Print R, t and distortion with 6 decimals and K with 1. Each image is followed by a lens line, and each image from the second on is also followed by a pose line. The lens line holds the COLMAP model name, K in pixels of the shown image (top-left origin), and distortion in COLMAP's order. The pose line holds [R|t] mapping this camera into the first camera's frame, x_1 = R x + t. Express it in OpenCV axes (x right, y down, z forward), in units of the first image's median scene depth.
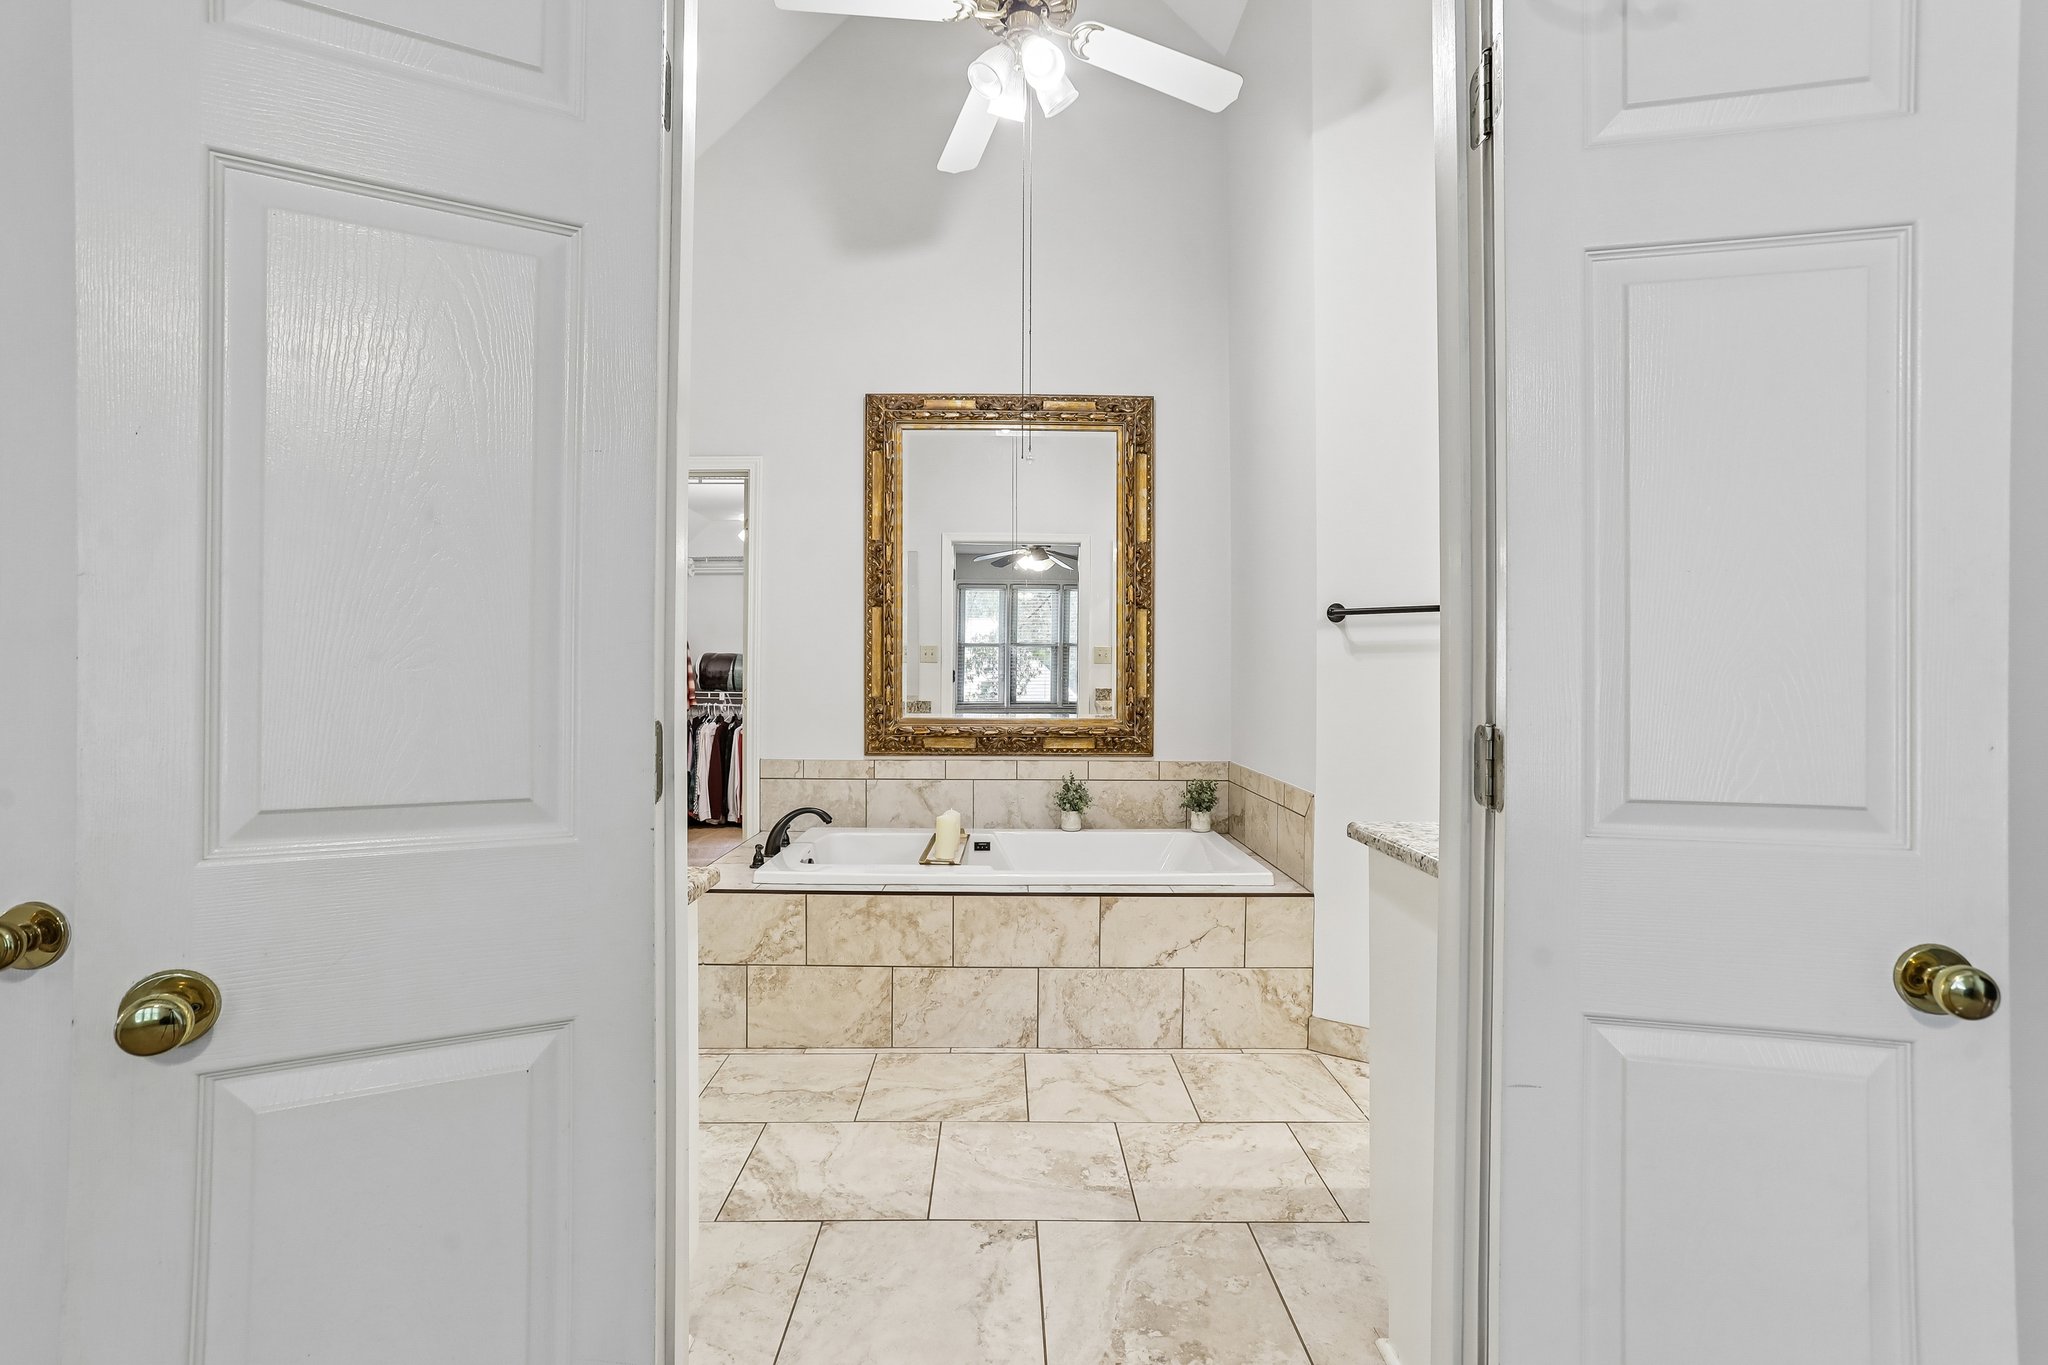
lens RADIAL K [[954.5, 0, 1007.4], [0, 954.5, 683.6], [0, 0, 1]] dist [-0.050960, 0.006266]
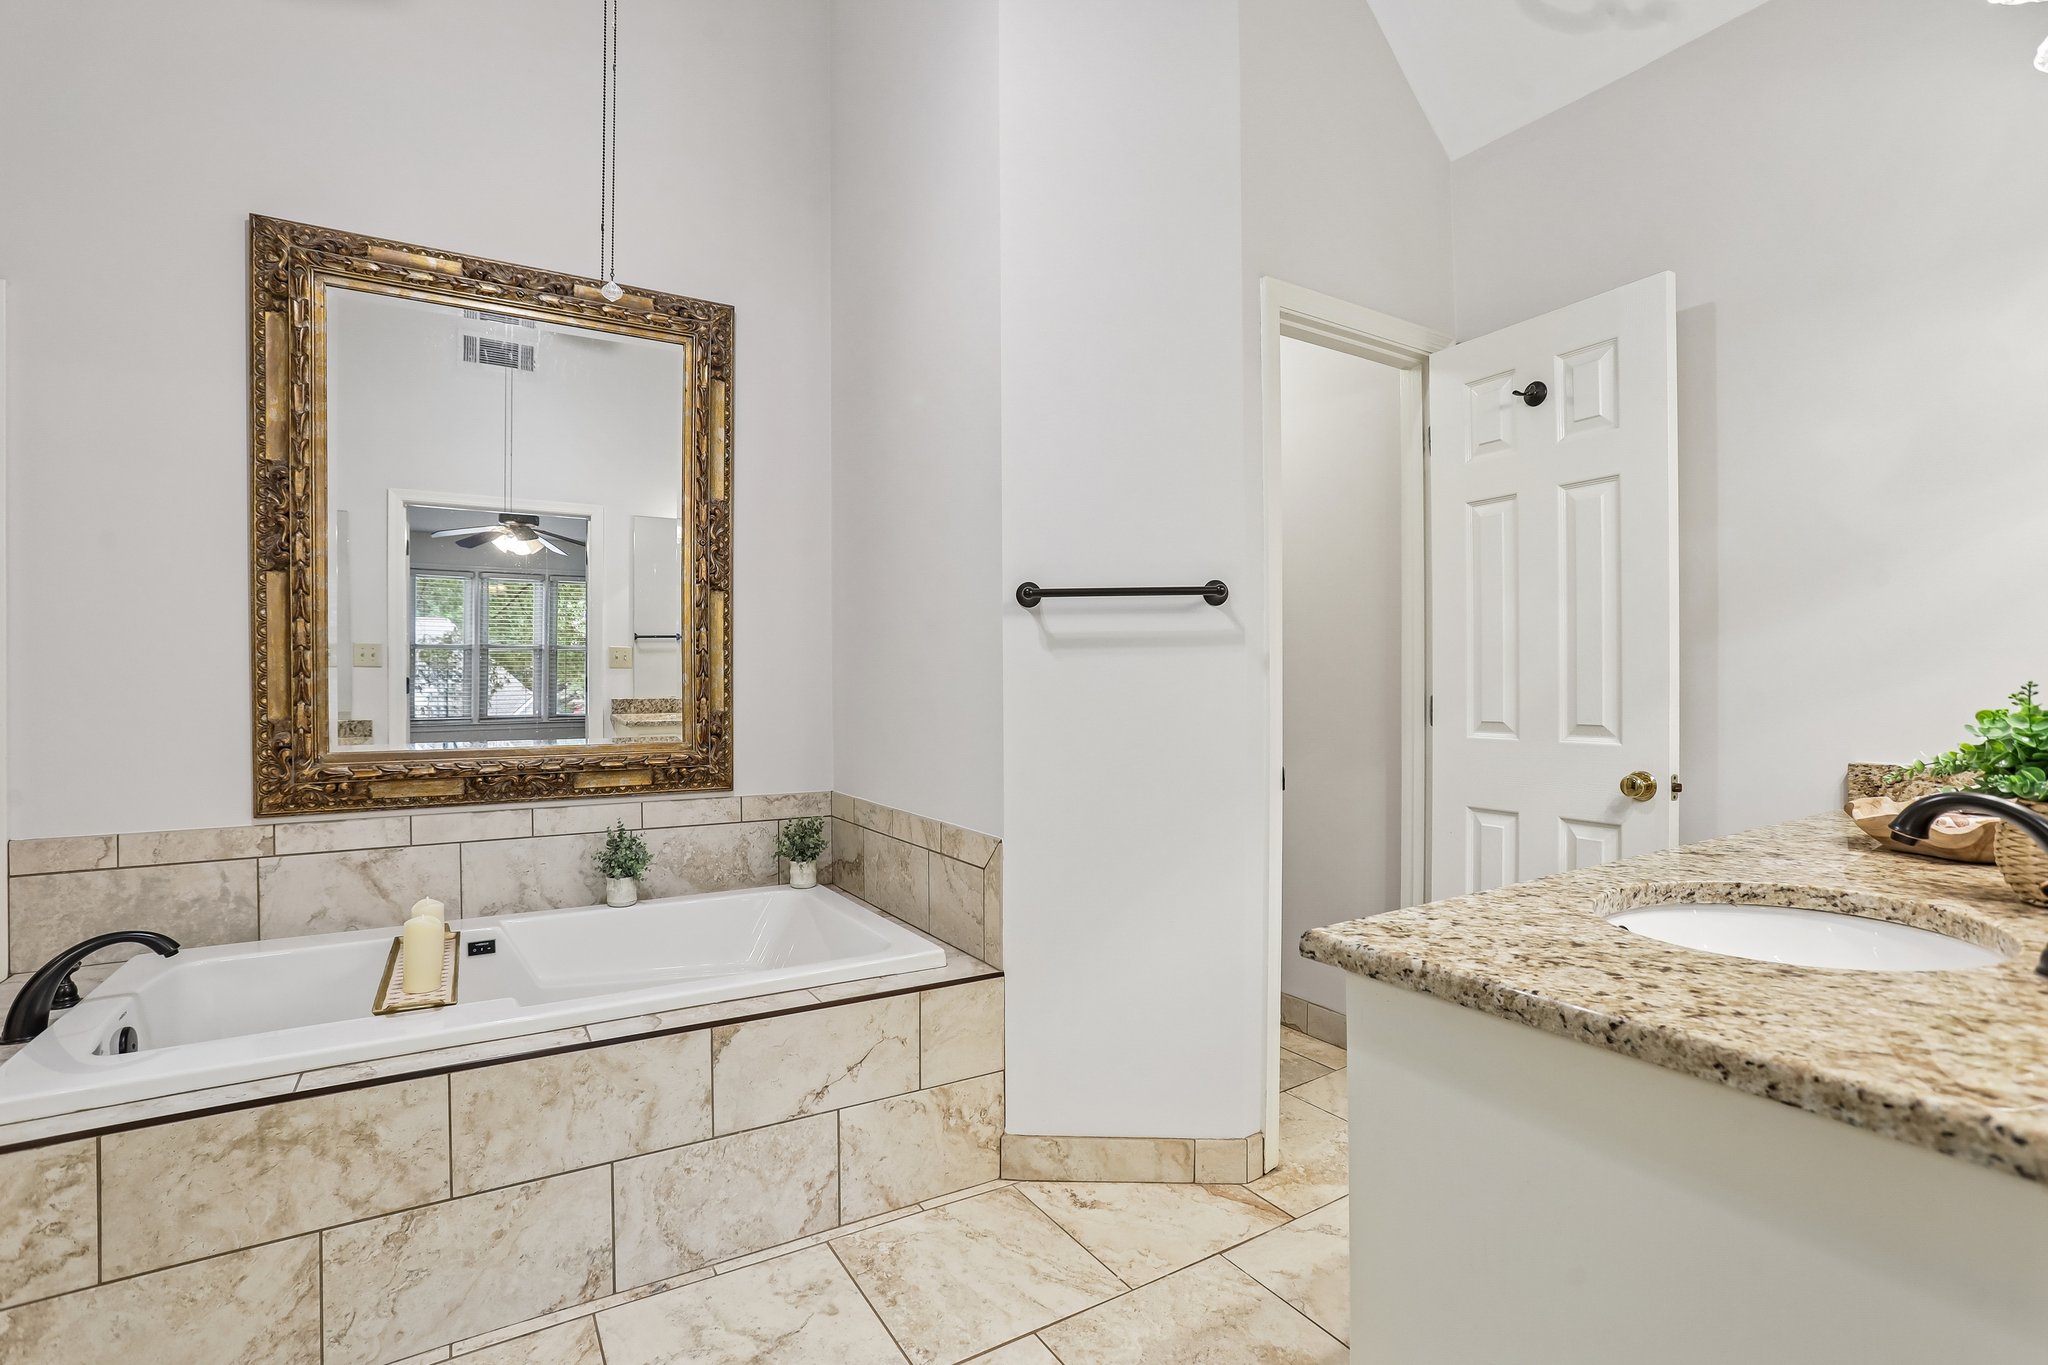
lens RADIAL K [[928.7, 0, 999.3], [0, 928.7, 689.4], [0, 0, 1]] dist [-0.047346, 0.017427]
pose [[0.861499, -0.010028, 0.507661, -0.035418], [0.011932, 0.999929, -0.000496, 0.000100], [-0.507620, 0.006485, 0.861557, 0.278965]]
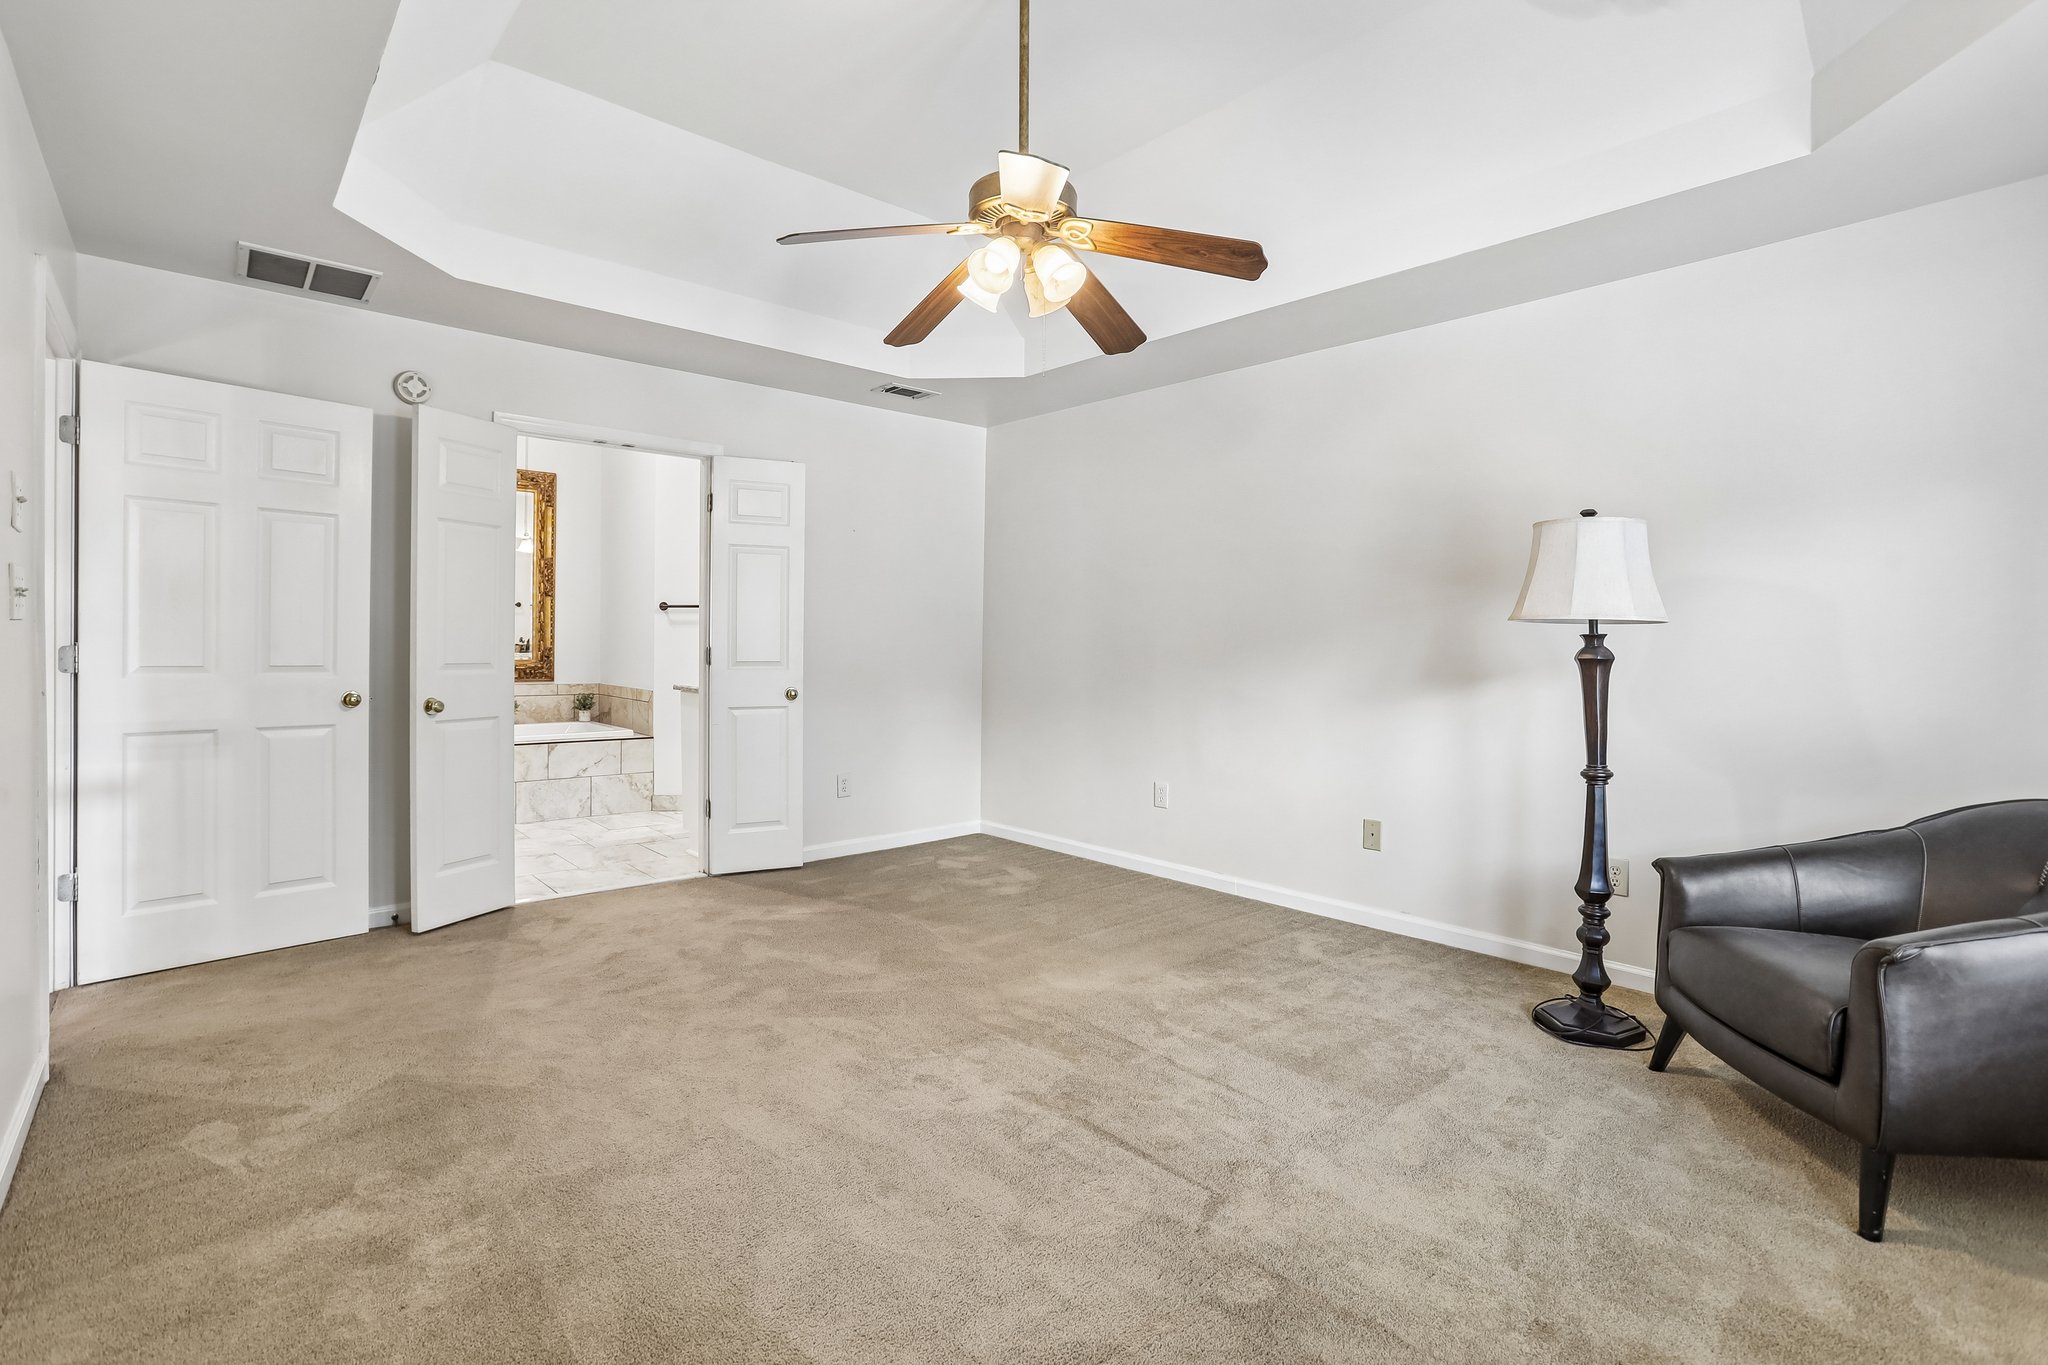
lens RADIAL K [[954.5, 0, 1014.6], [0, 954.5, 659.5], [0, 0, 1]] dist [-0.050960, 0.006266]
pose [[0.754670, -0.007850, 0.656057, -0.349899], [-0.004404, 0.999845, 0.017030, 0.004208], [-0.656090, -0.015742, 0.754519, -0.866479]]
